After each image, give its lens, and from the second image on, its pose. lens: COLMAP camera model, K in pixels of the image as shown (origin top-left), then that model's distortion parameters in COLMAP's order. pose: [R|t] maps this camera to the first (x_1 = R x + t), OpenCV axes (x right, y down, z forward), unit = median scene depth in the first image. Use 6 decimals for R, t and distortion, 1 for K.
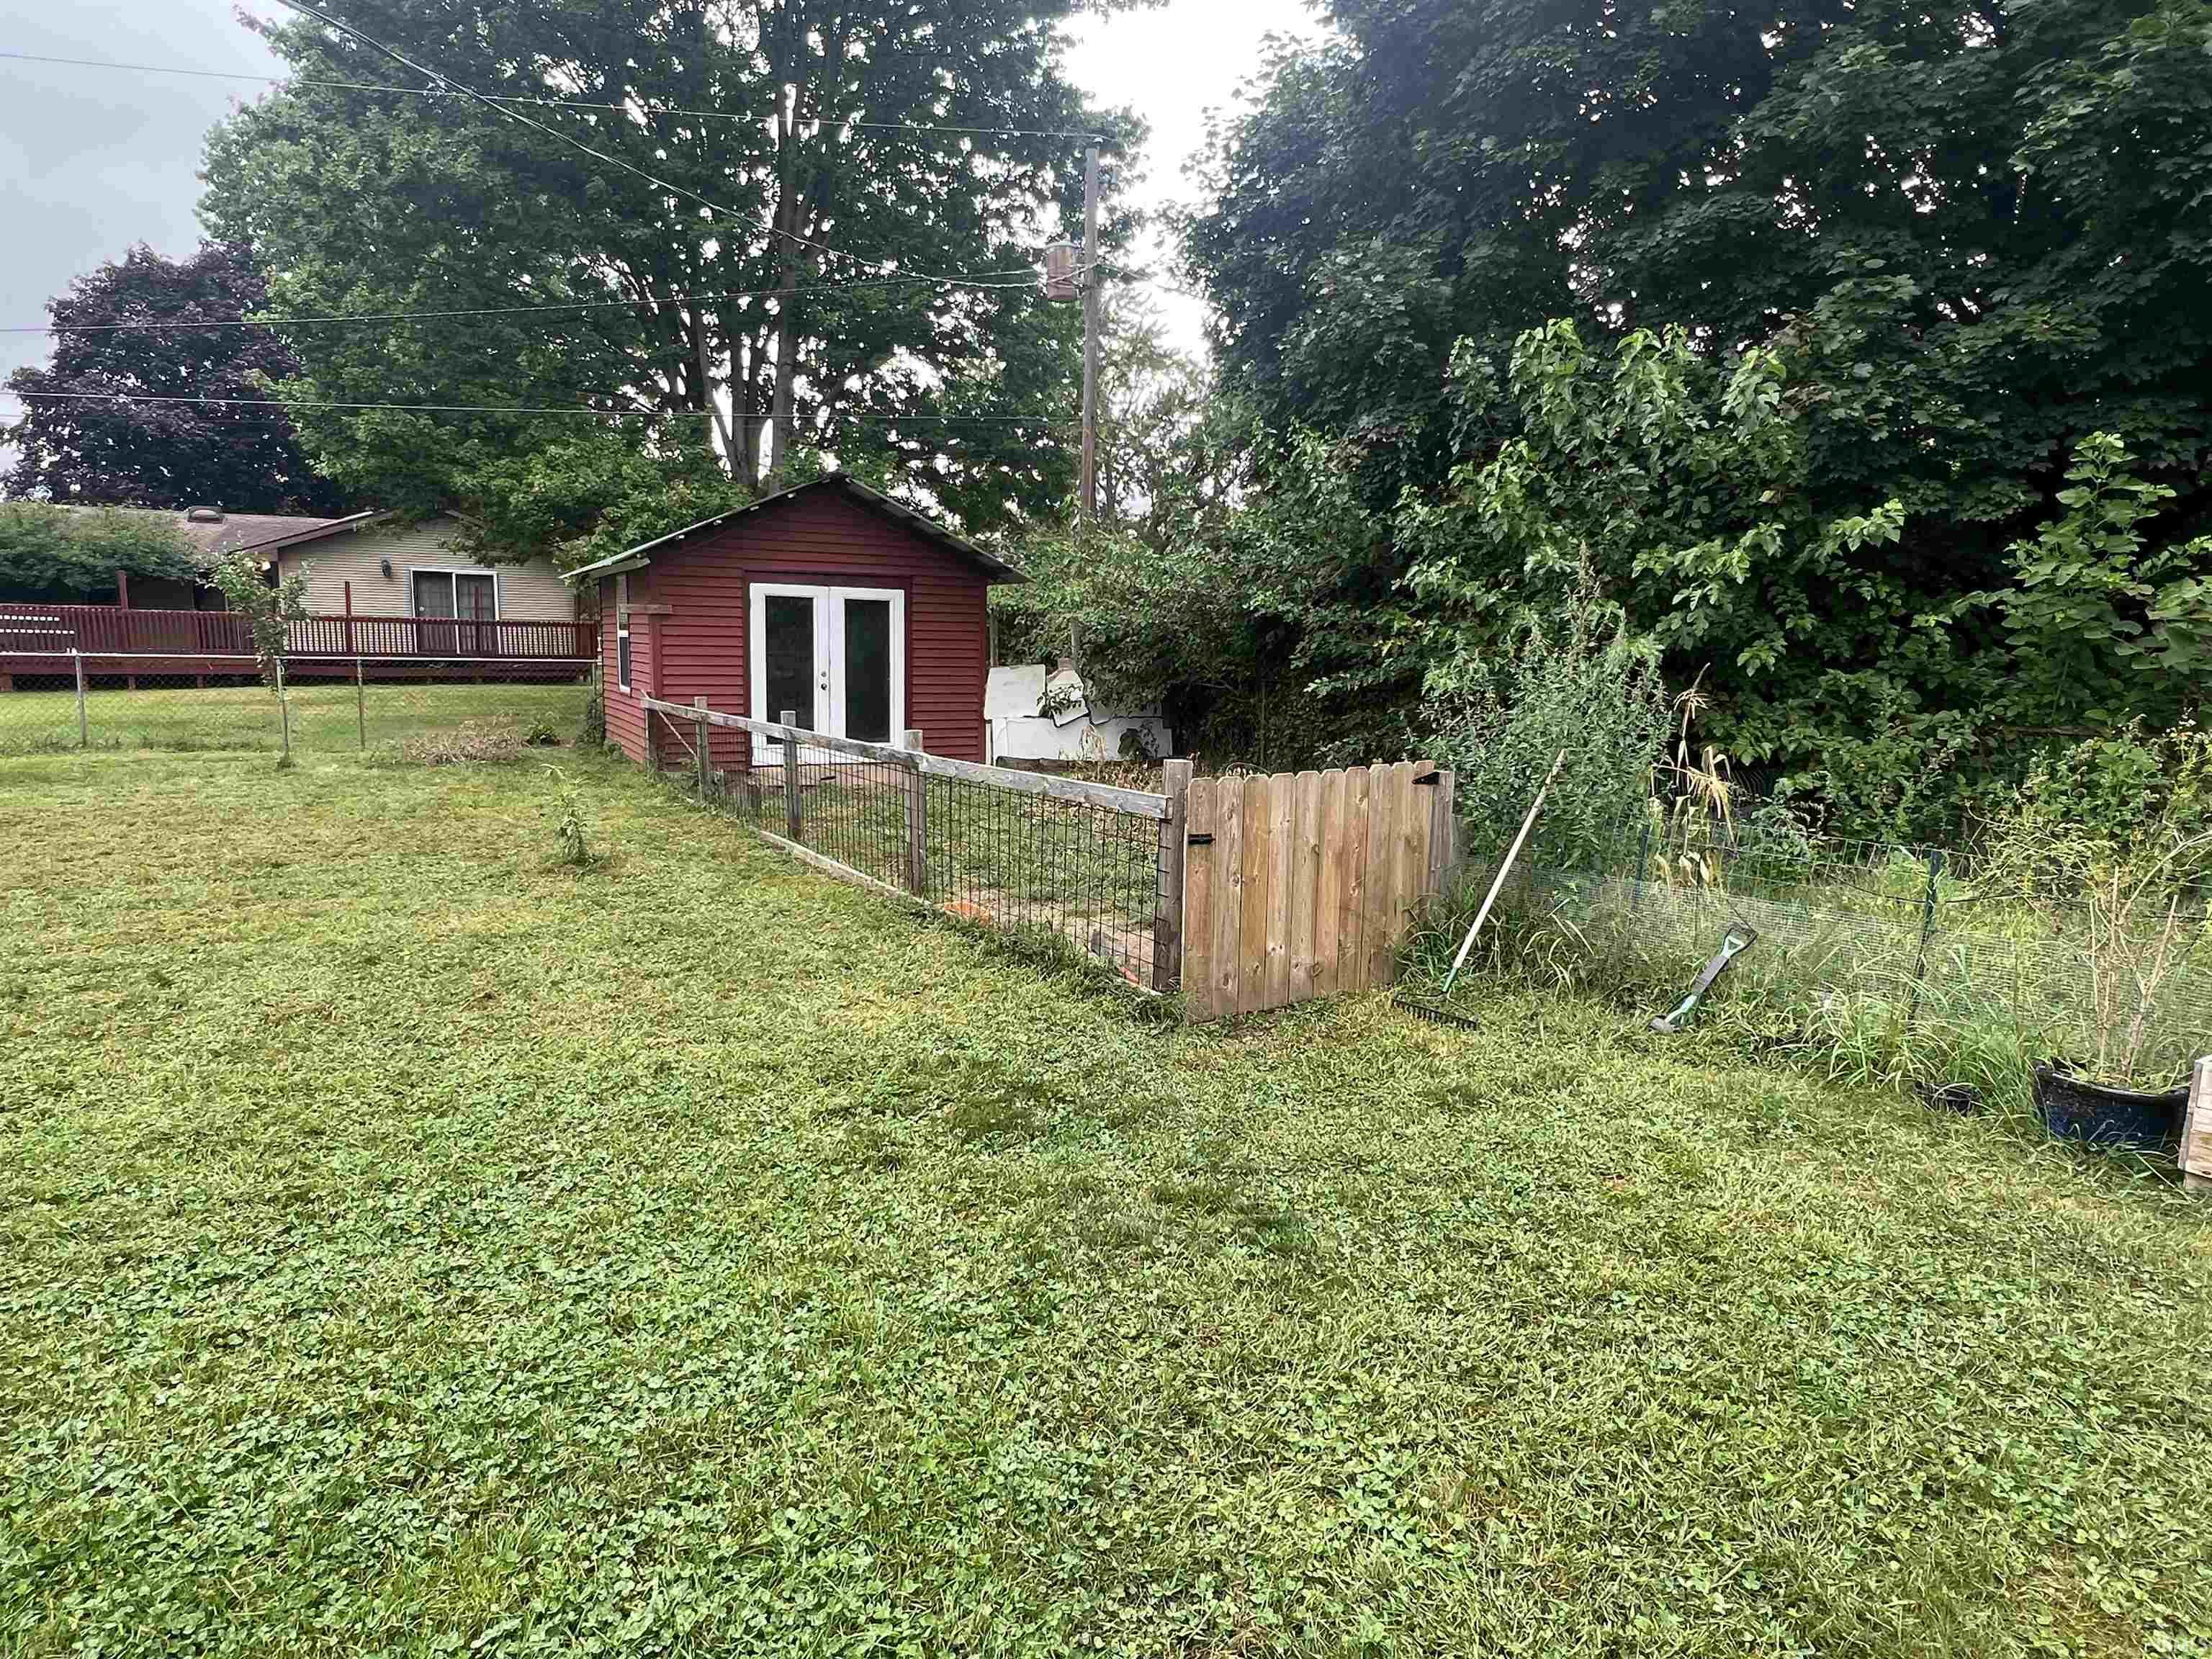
lens RADIAL K [[1270.2, 0, 1098.3], [0, 1270.2, 828.4], [0, 0, 1]] dist [0.001830, 0.000895]
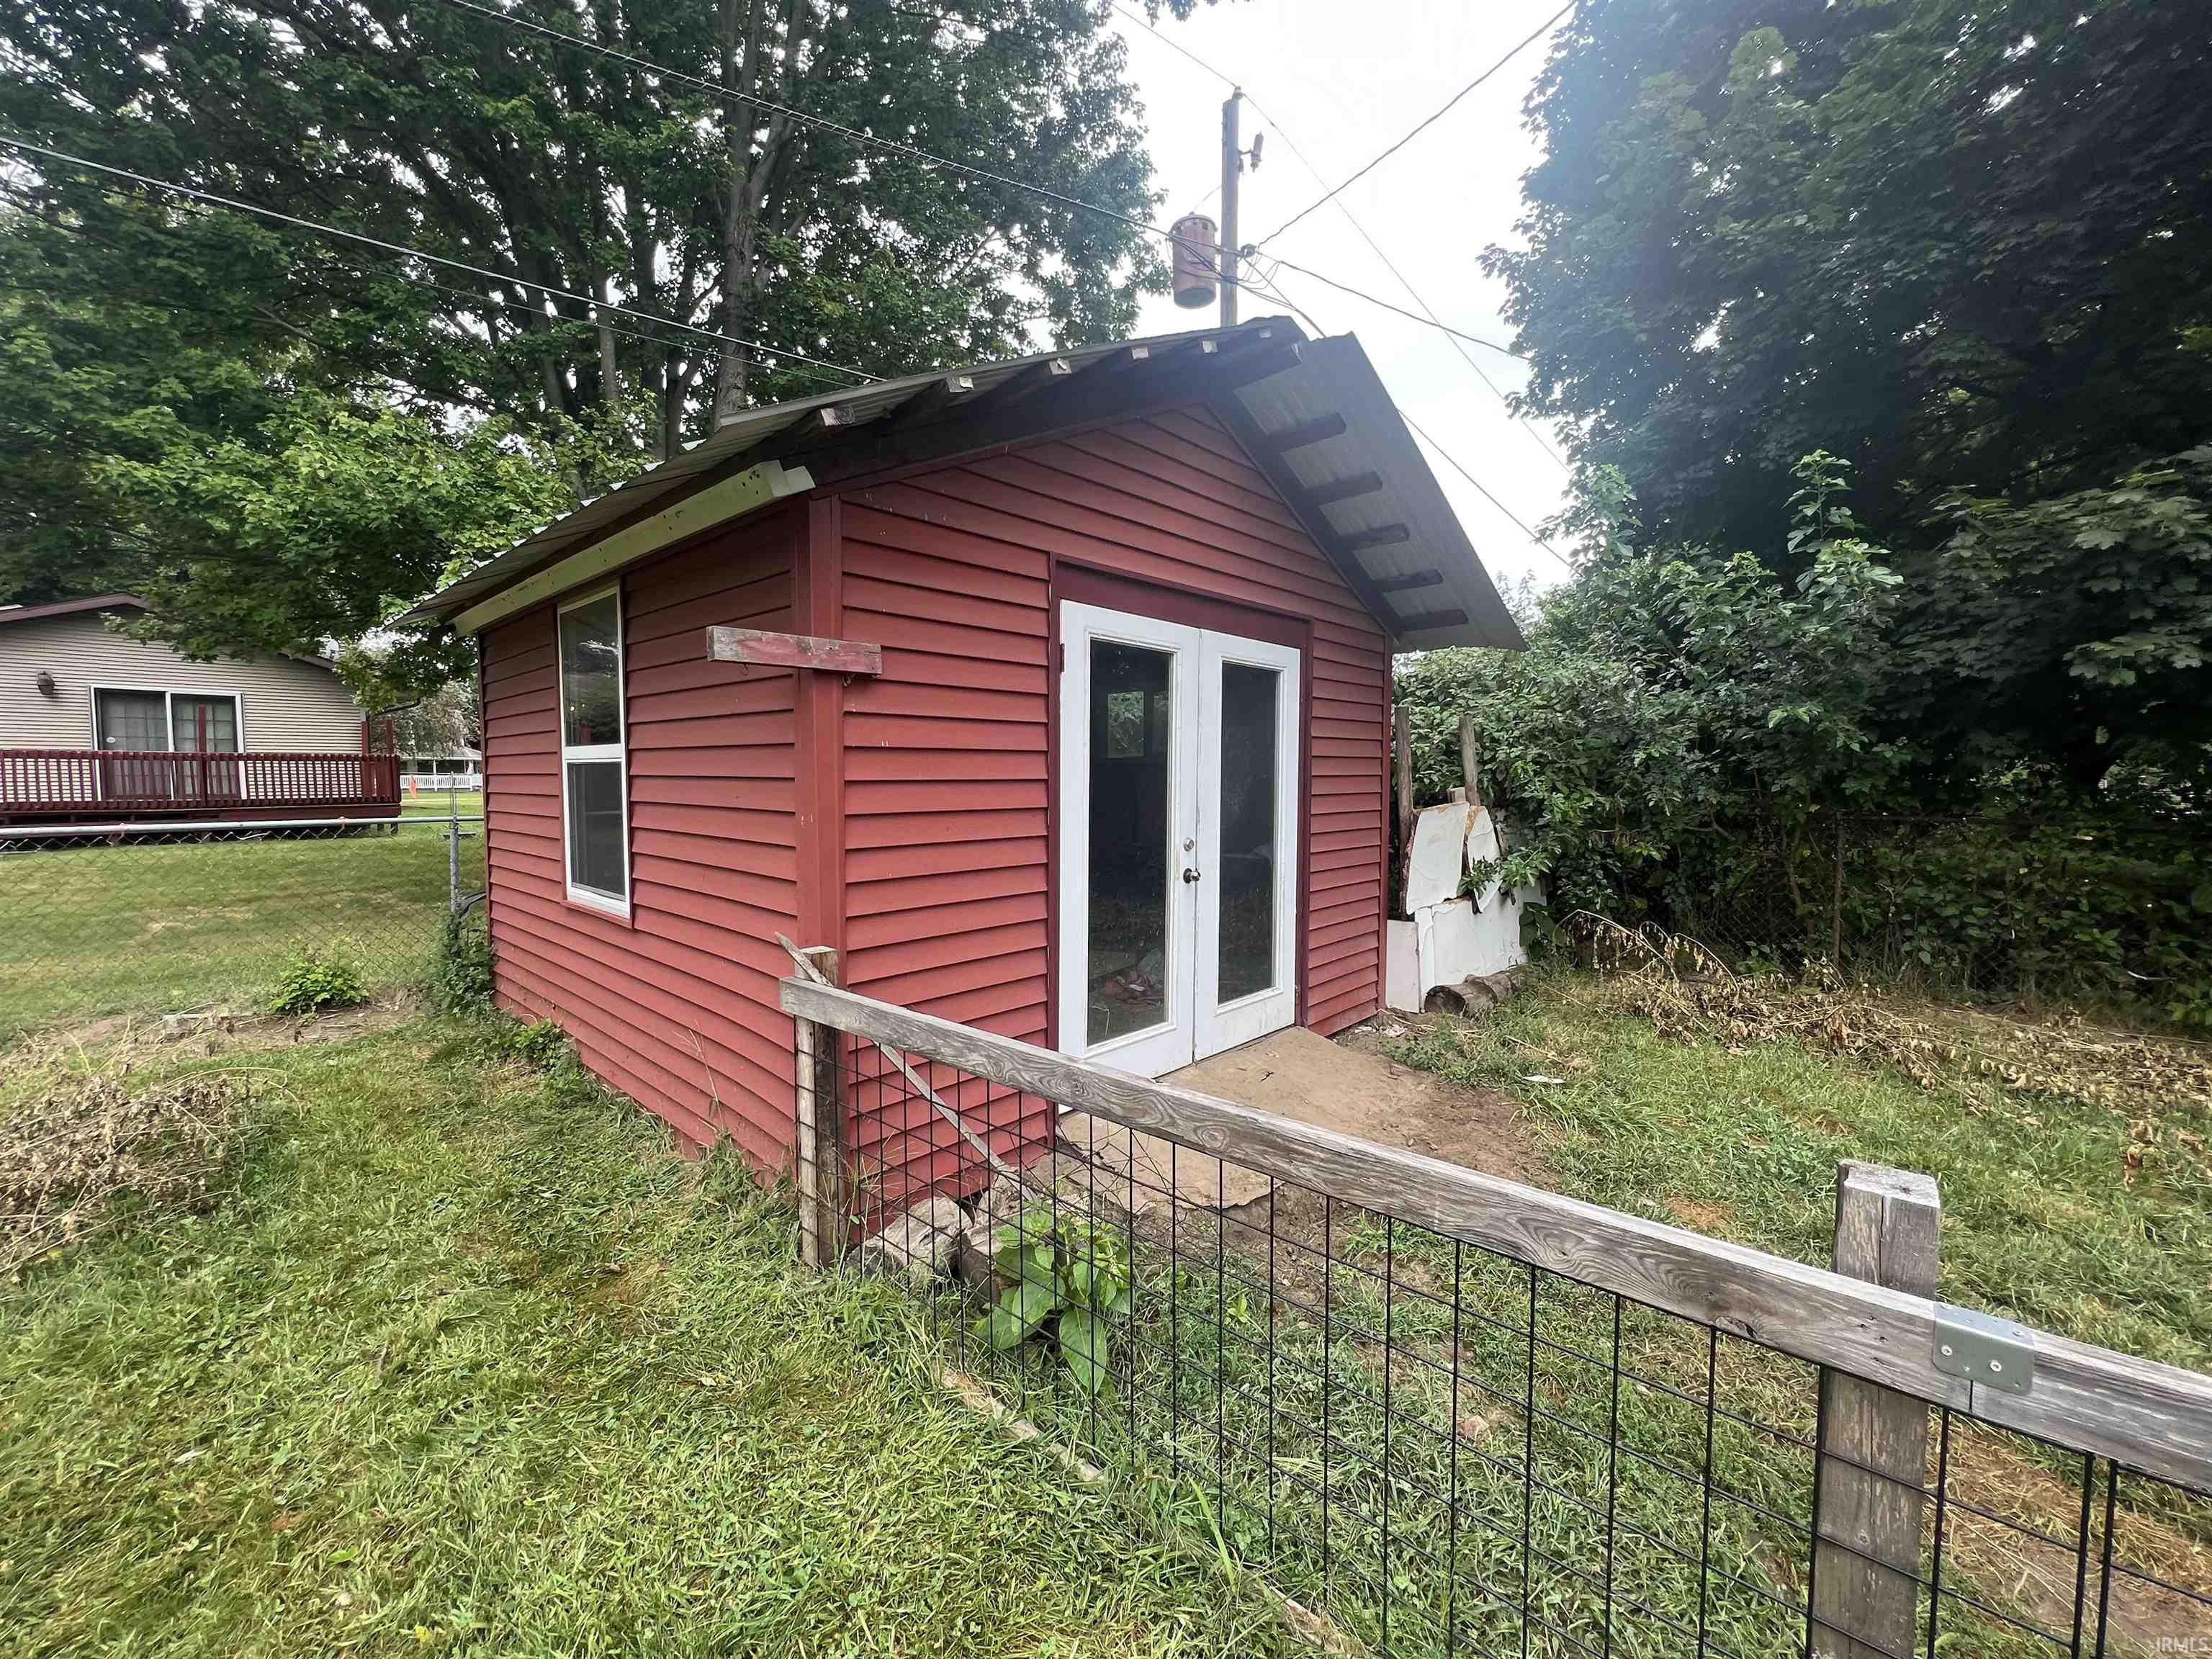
lens RADIAL K [[916.4, 0, 1122.0], [0, 916.4, 833.3], [0, 0, 1]] dist [-0.001961, -0.000402]
pose [[0.949946, -0.038465, 0.310038, -0.308643], [0.062105, 0.995836, -0.066740, -0.101606], [-0.306180, 0.082654, 0.948379, 0.696948]]
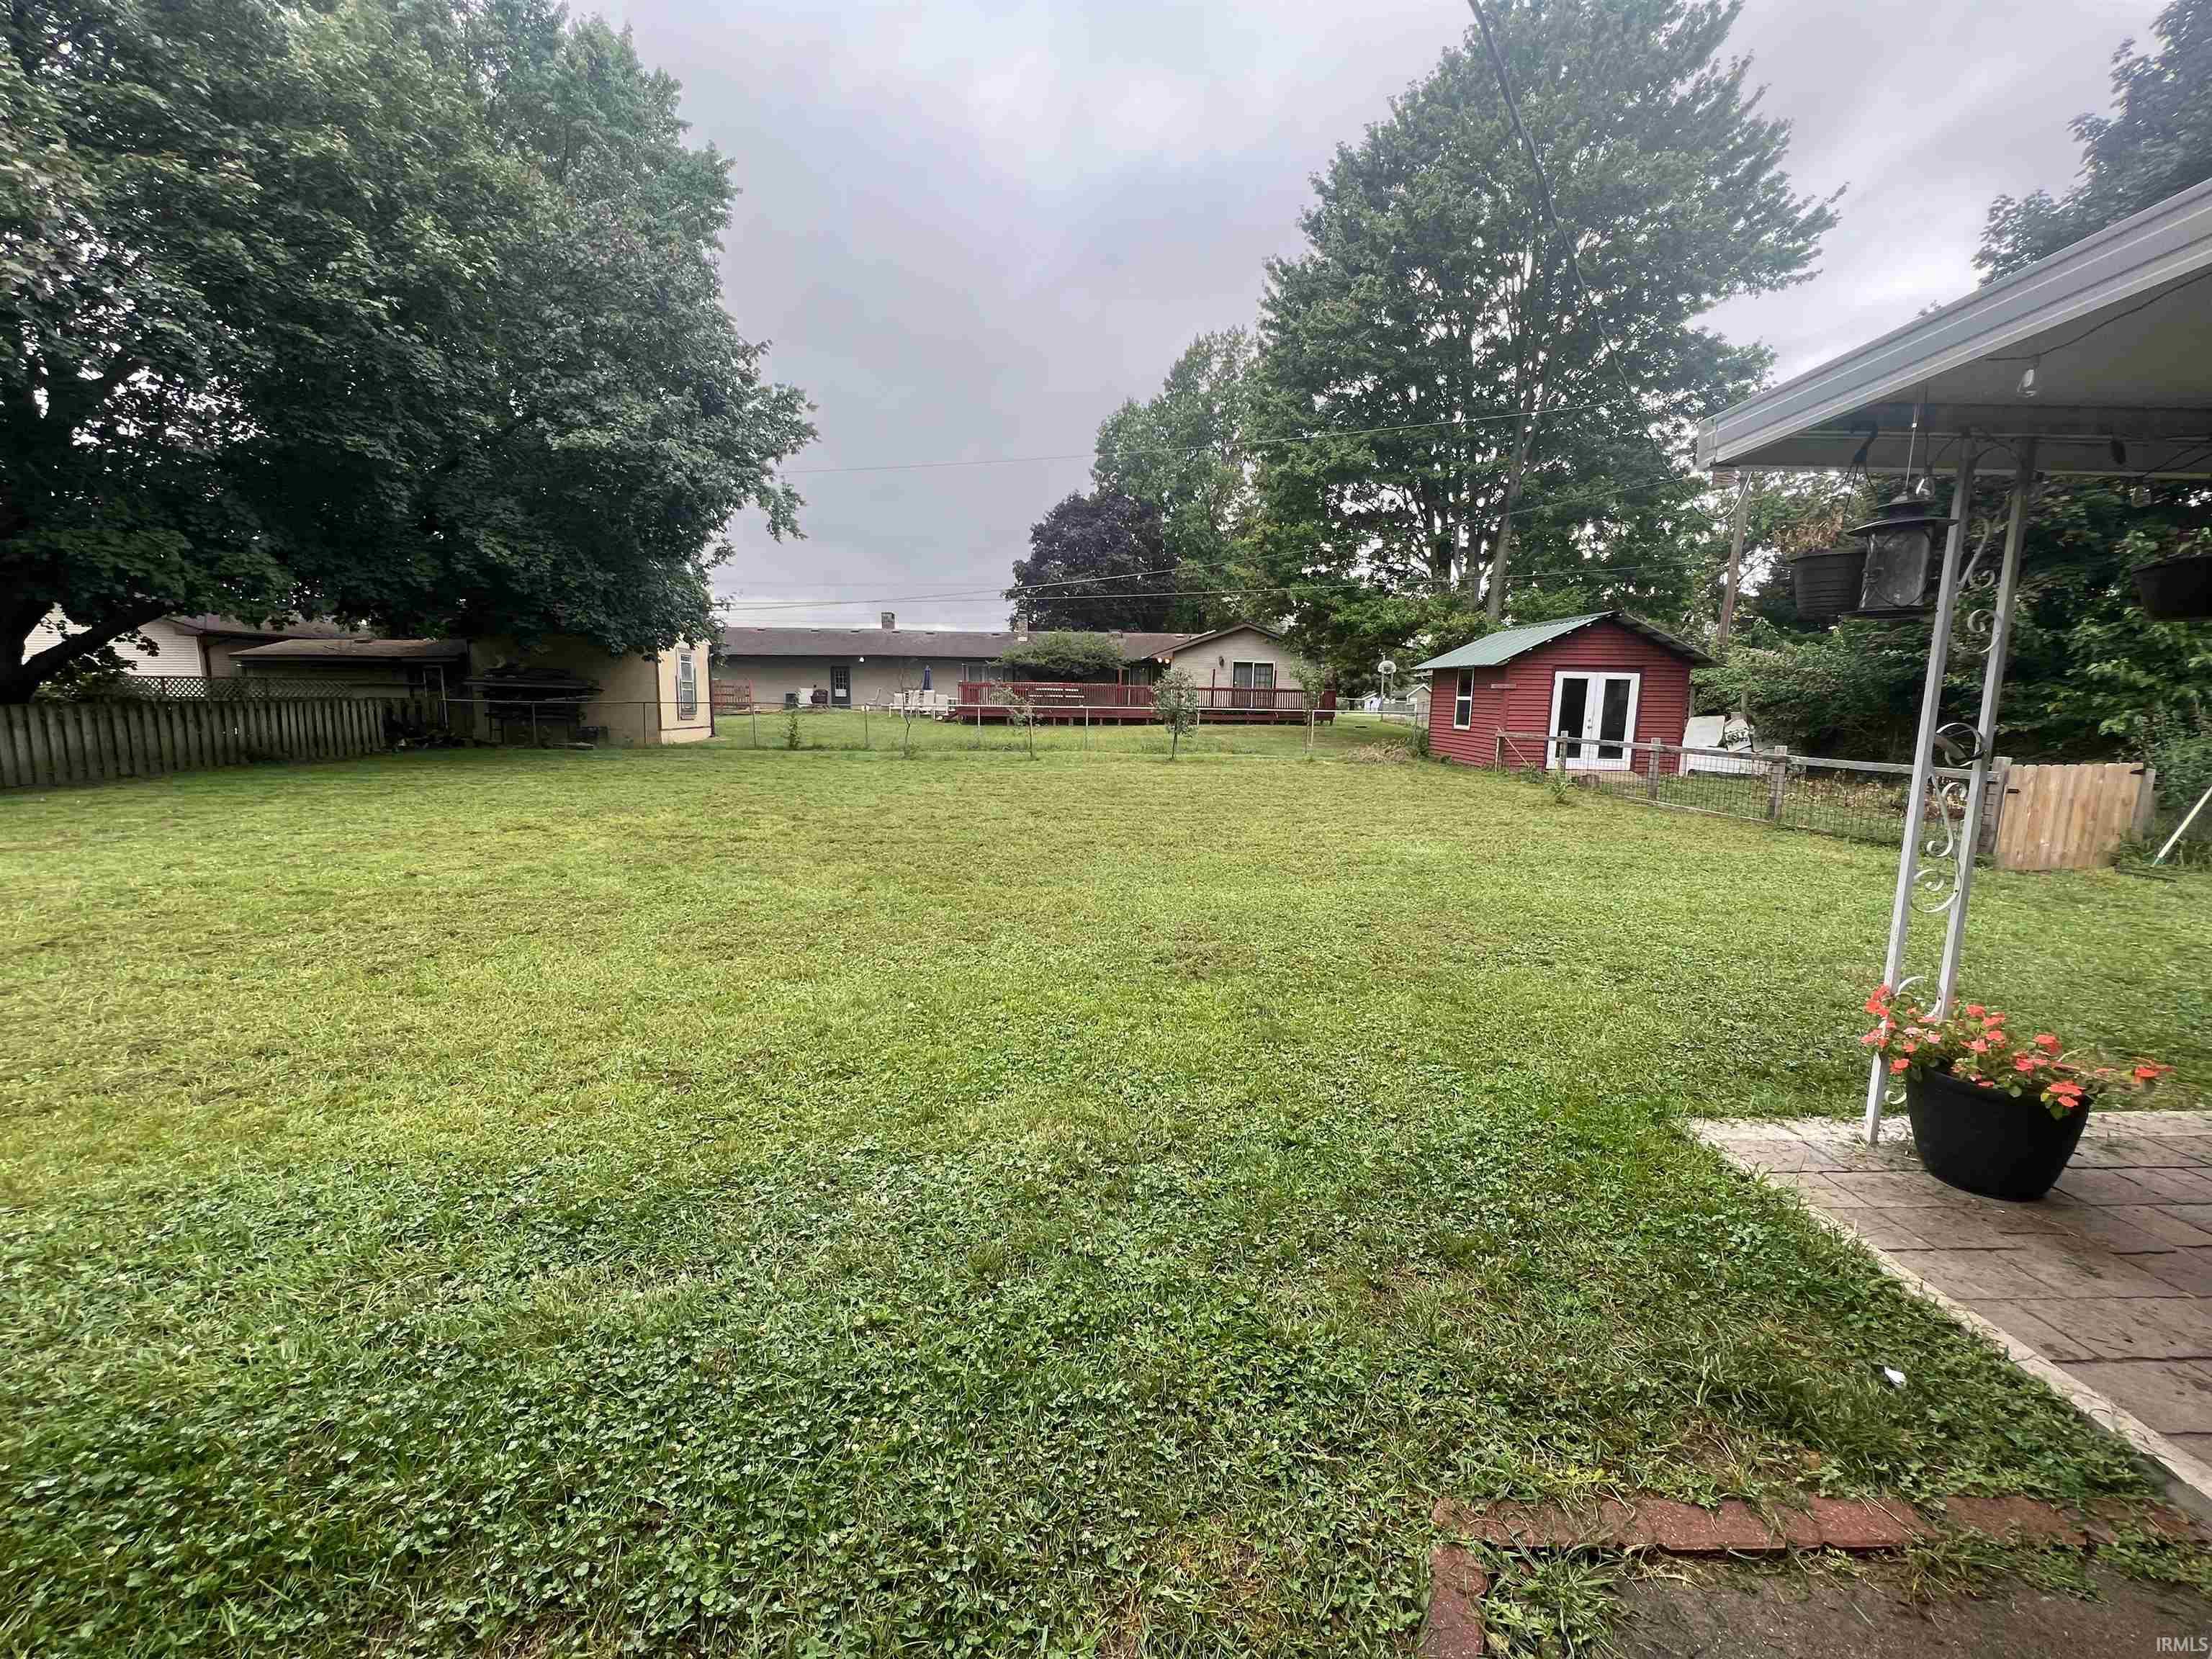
lens RADIAL K [[883.5, 0, 1102.5], [0, 883.5, 824.3], [0, 0, 1]] dist [-0.001776, 0.000053]
pose [[0.884915, 0.063173, -0.461449, -0.228803], [-0.065047, 0.997812, 0.011862, 0.055952], [0.461188, 0.019519, 0.887088, -0.426940]]
